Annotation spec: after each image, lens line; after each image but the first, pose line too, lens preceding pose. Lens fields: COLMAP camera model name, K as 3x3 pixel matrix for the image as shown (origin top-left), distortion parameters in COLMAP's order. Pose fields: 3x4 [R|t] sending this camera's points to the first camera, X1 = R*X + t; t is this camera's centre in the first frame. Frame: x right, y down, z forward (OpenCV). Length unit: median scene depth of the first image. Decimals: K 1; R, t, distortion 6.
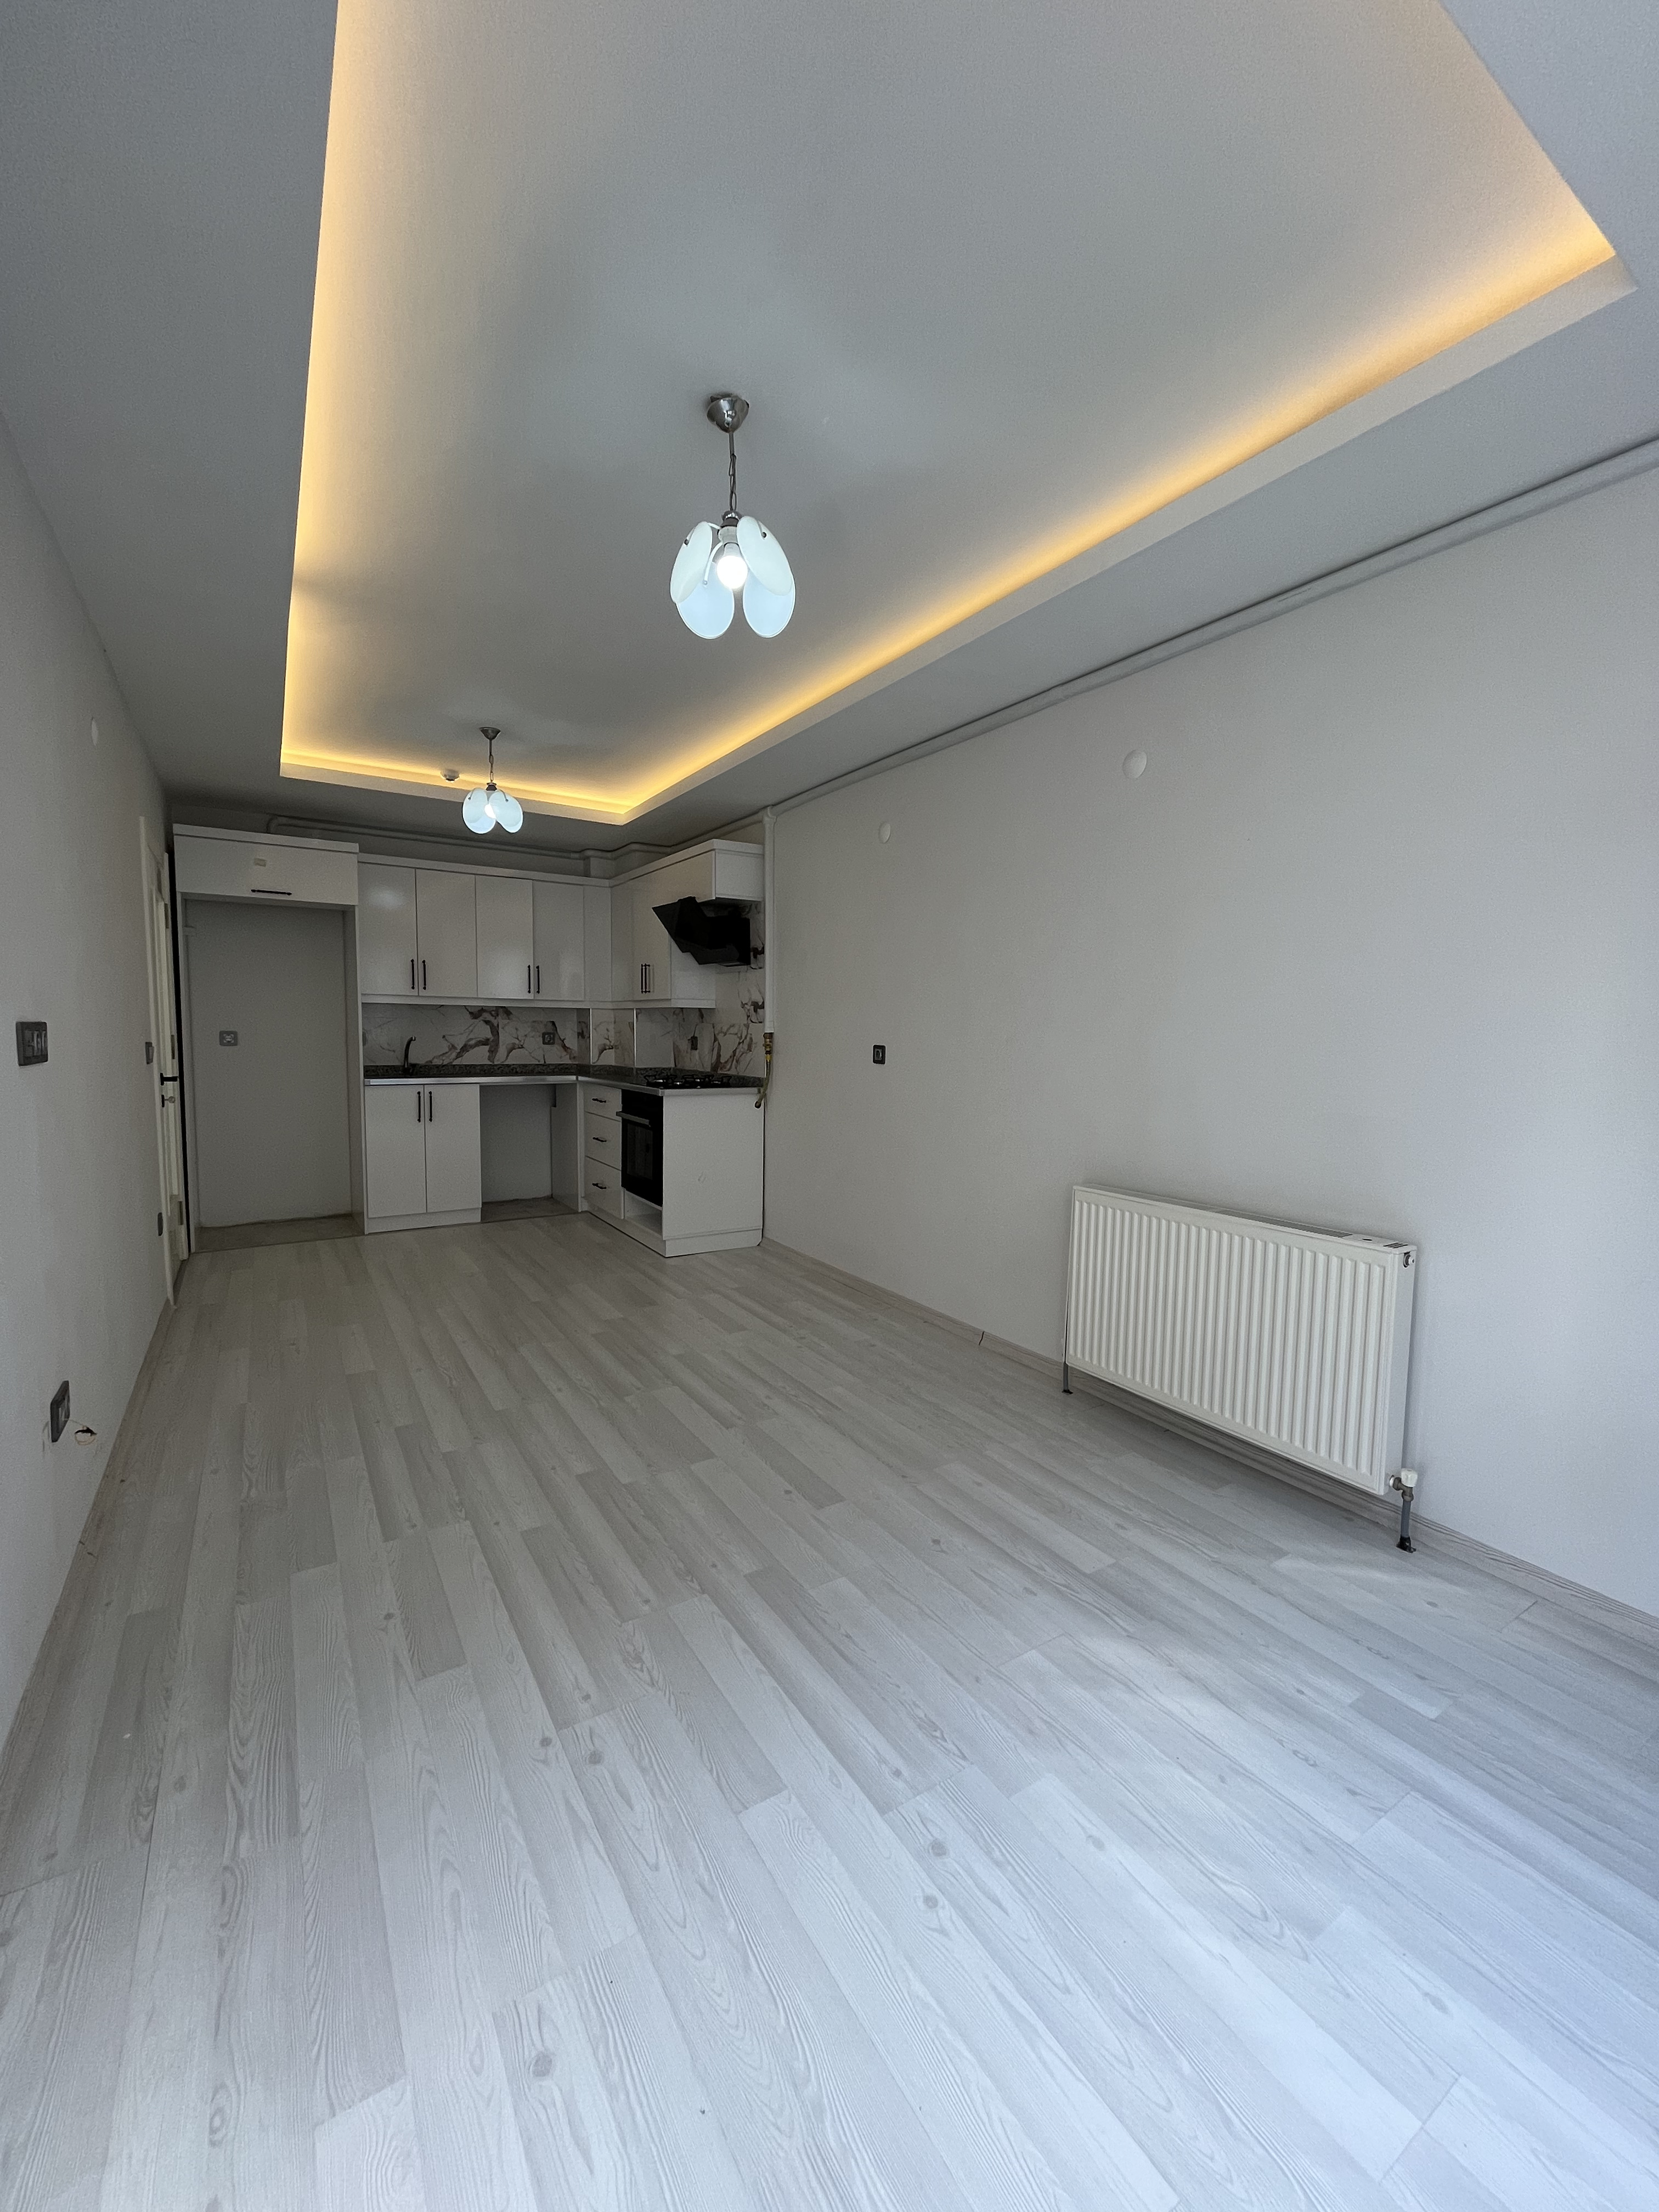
lens RADIAL K [[889.8, 0, 831.3], [0, 889.8, 1103.8], [0, 0, 1]] dist [-0.002486, -0.000440]
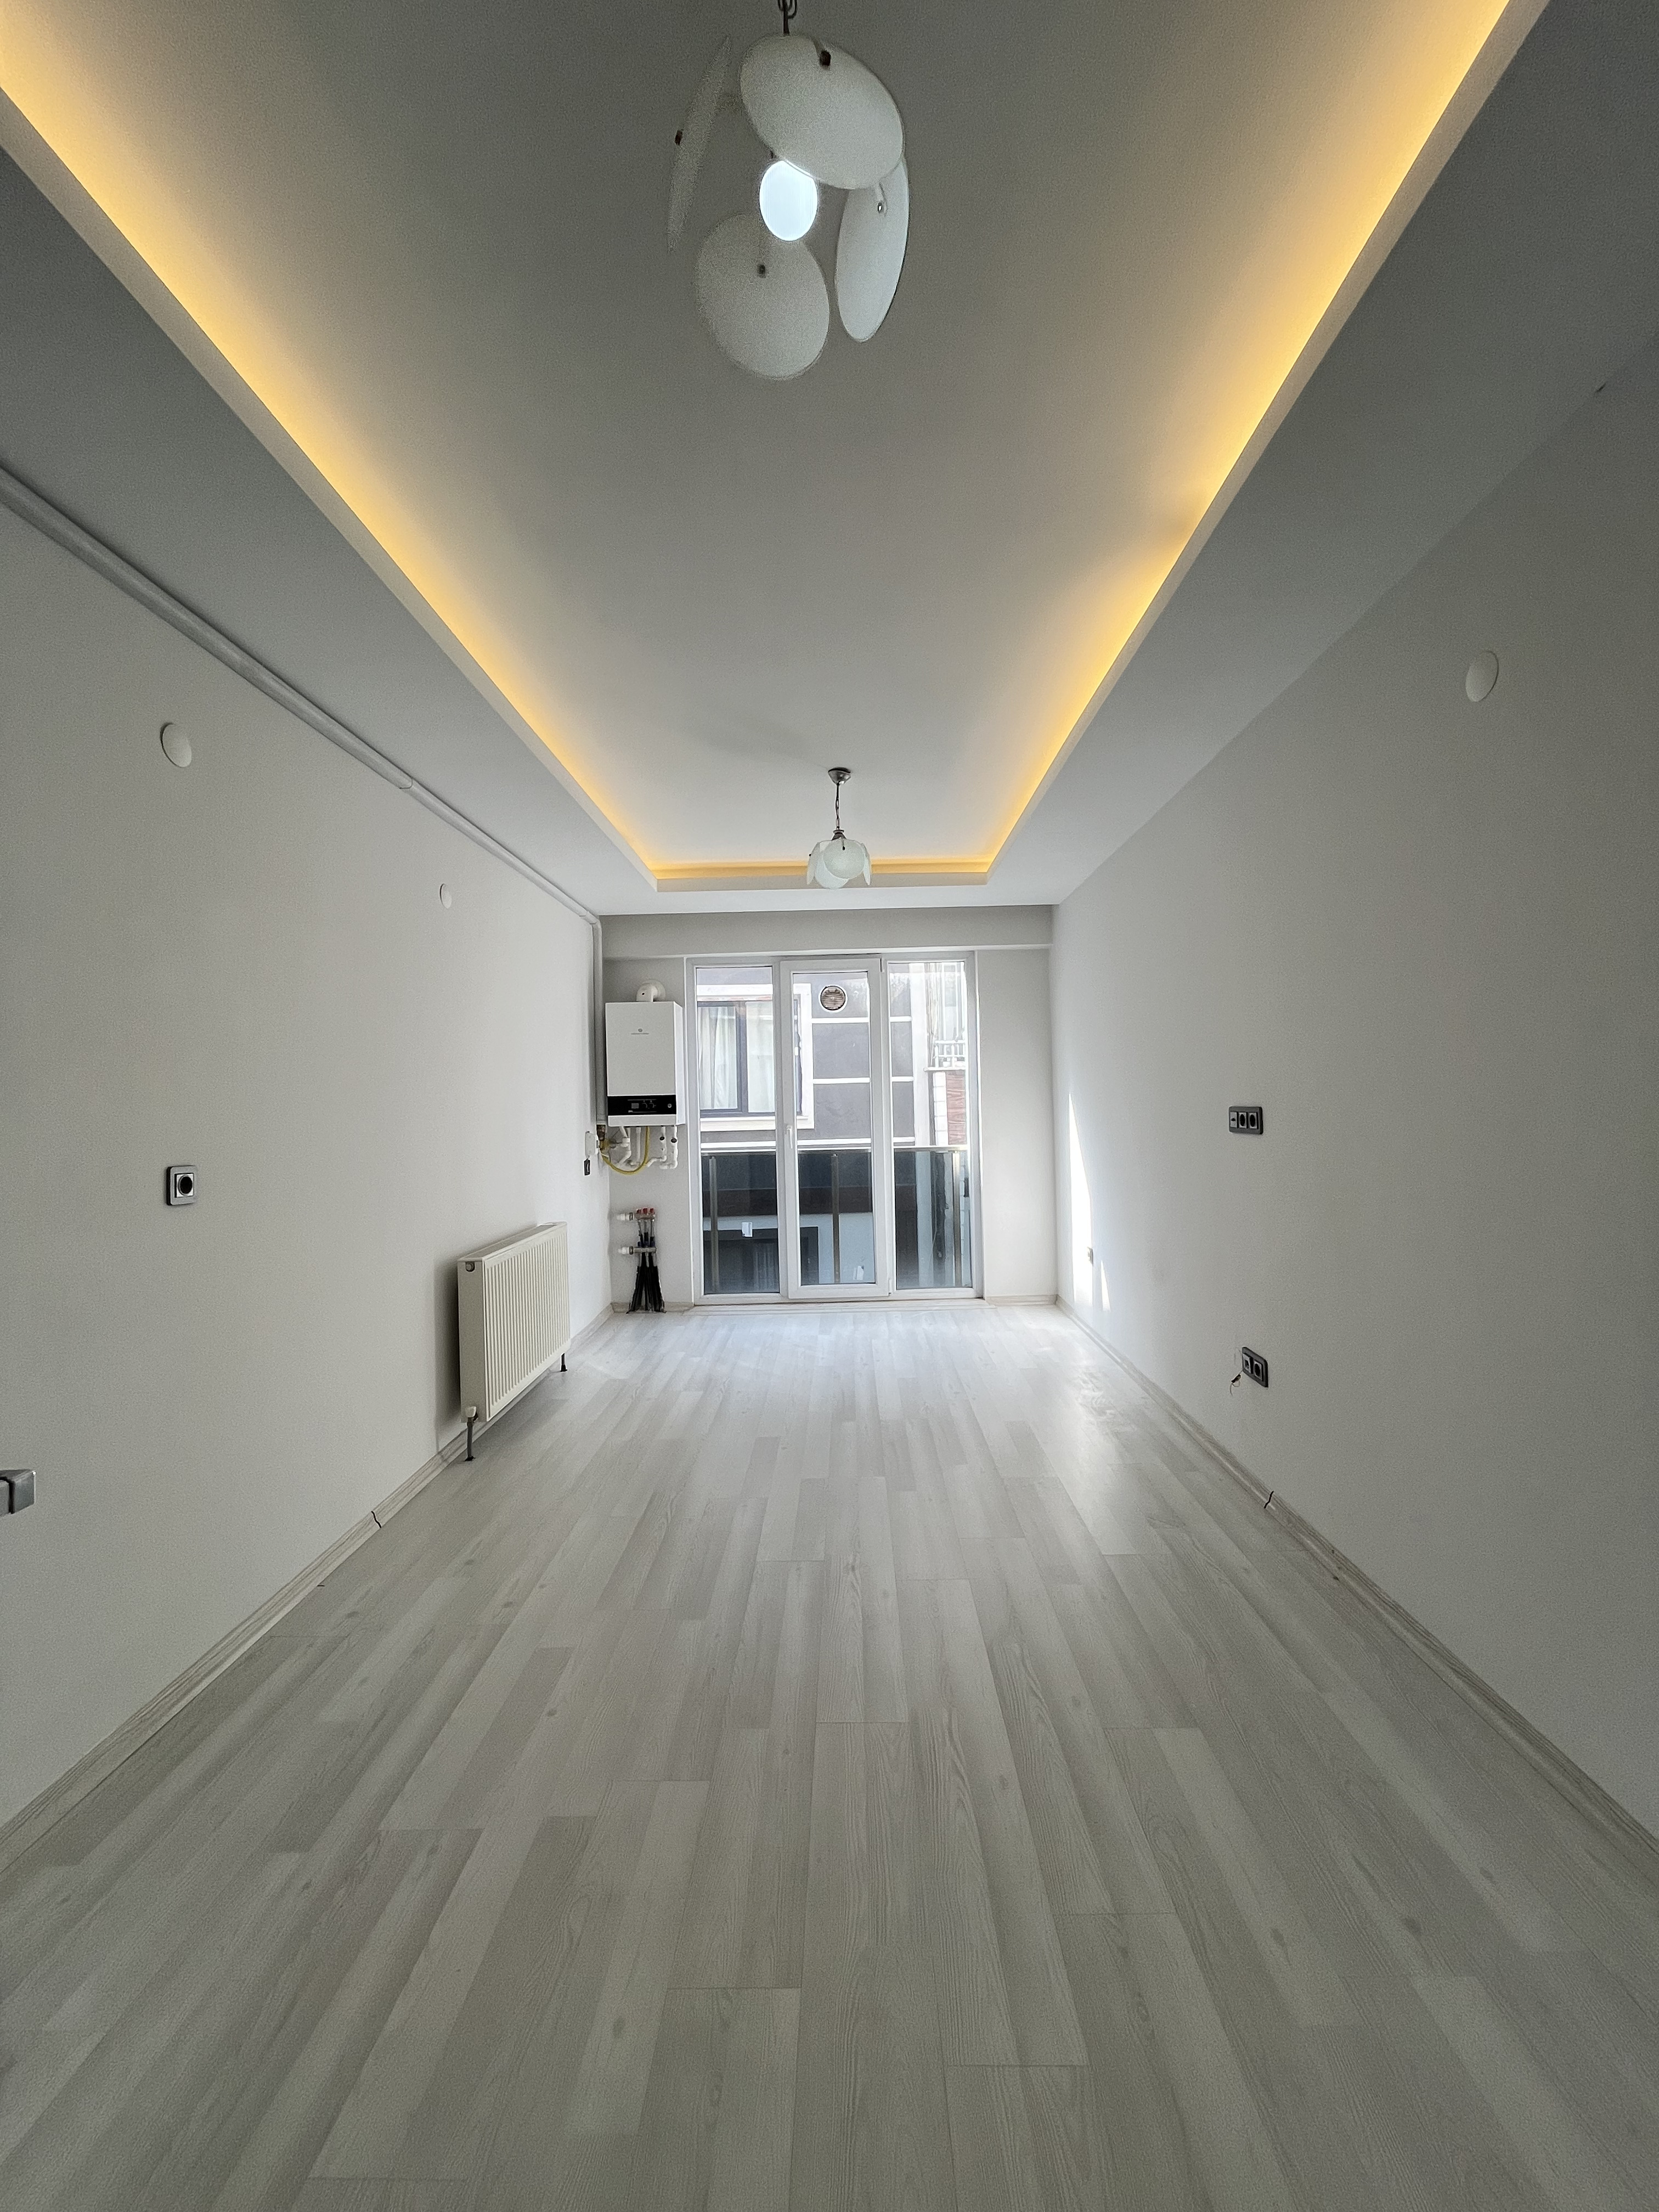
lens RADIAL K [[889.8, 0, 831.3], [0, 889.8, 1103.8], [0, 0, 1]] dist [-0.002486, -0.000440]
pose [[-0.833715, 0.005871, 0.552164, -0.419764], [0.058256, 0.995298, 0.077377, -0.095295], [-0.549114, 0.096677, -0.830137, 0.984131]]
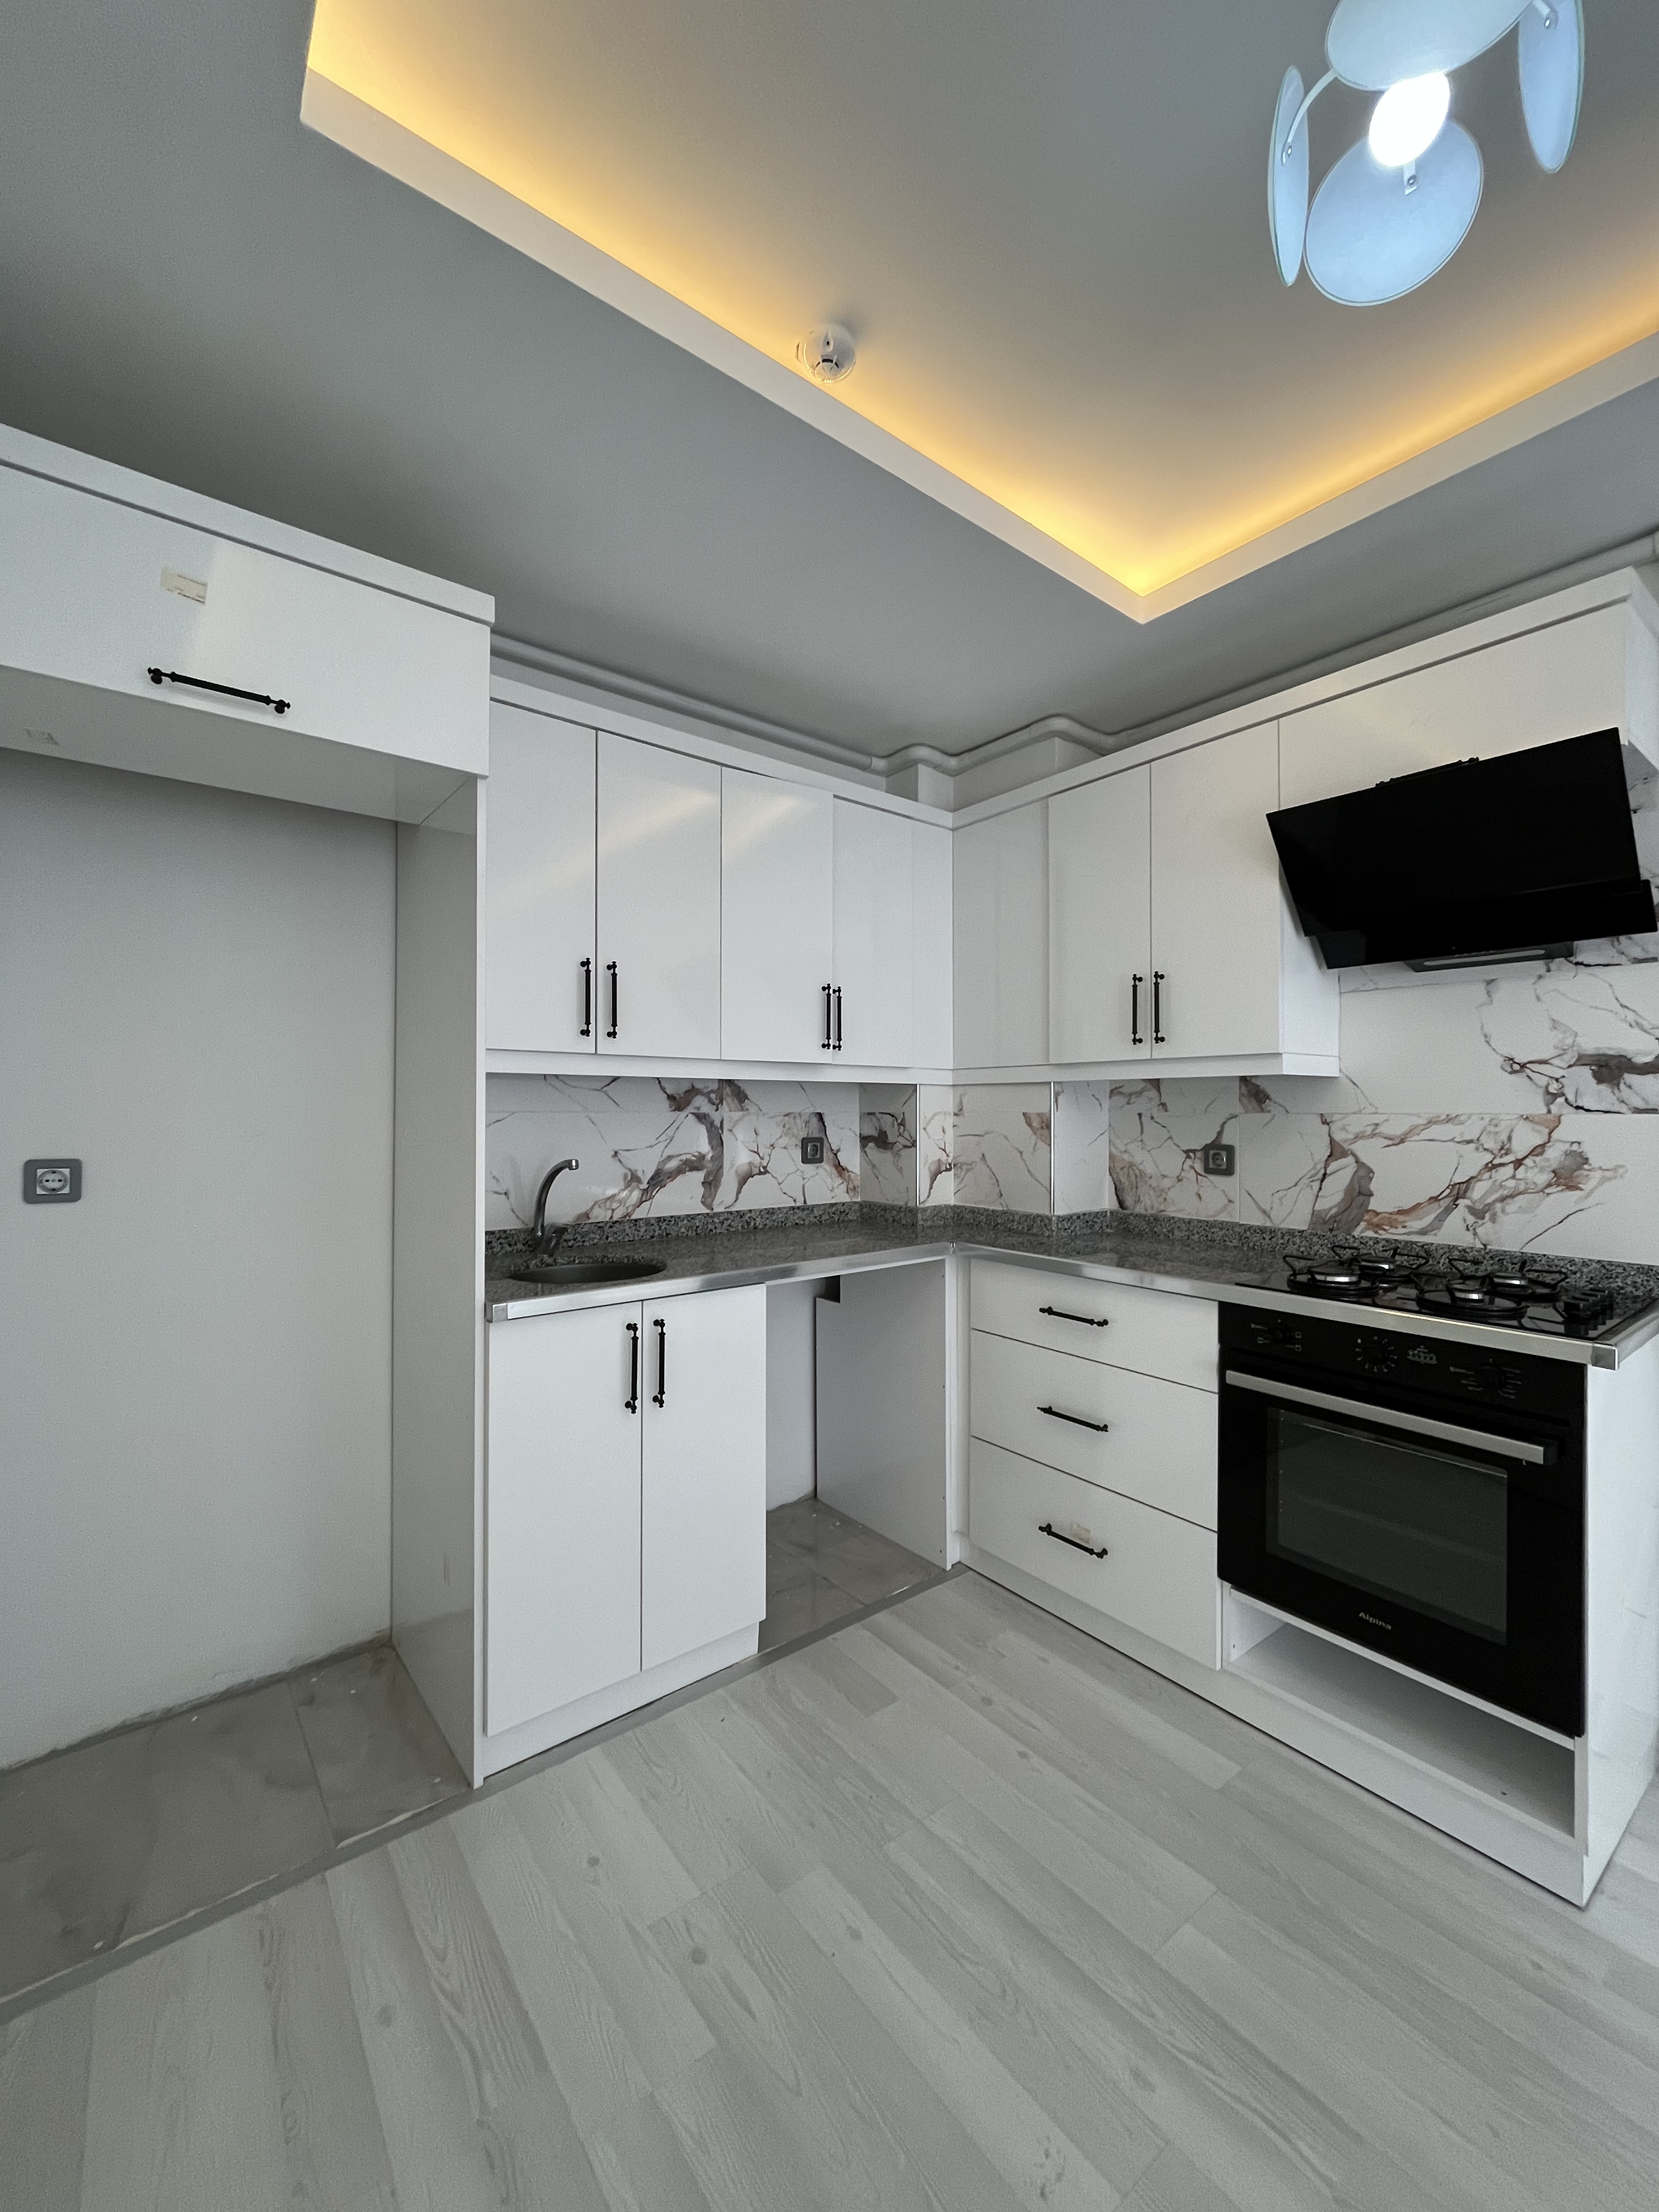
lens RADIAL K [[889.8, 0, 831.3], [0, 889.8, 1103.8], [0, 0, 1]] dist [-0.002486, -0.000440]
pose [[0.996105, -0.013521, 0.087137, -0.437558], [0.021541, 0.995548, -0.091766, -0.068865], [-0.085508, 0.093285, 0.991961, 0.675451]]
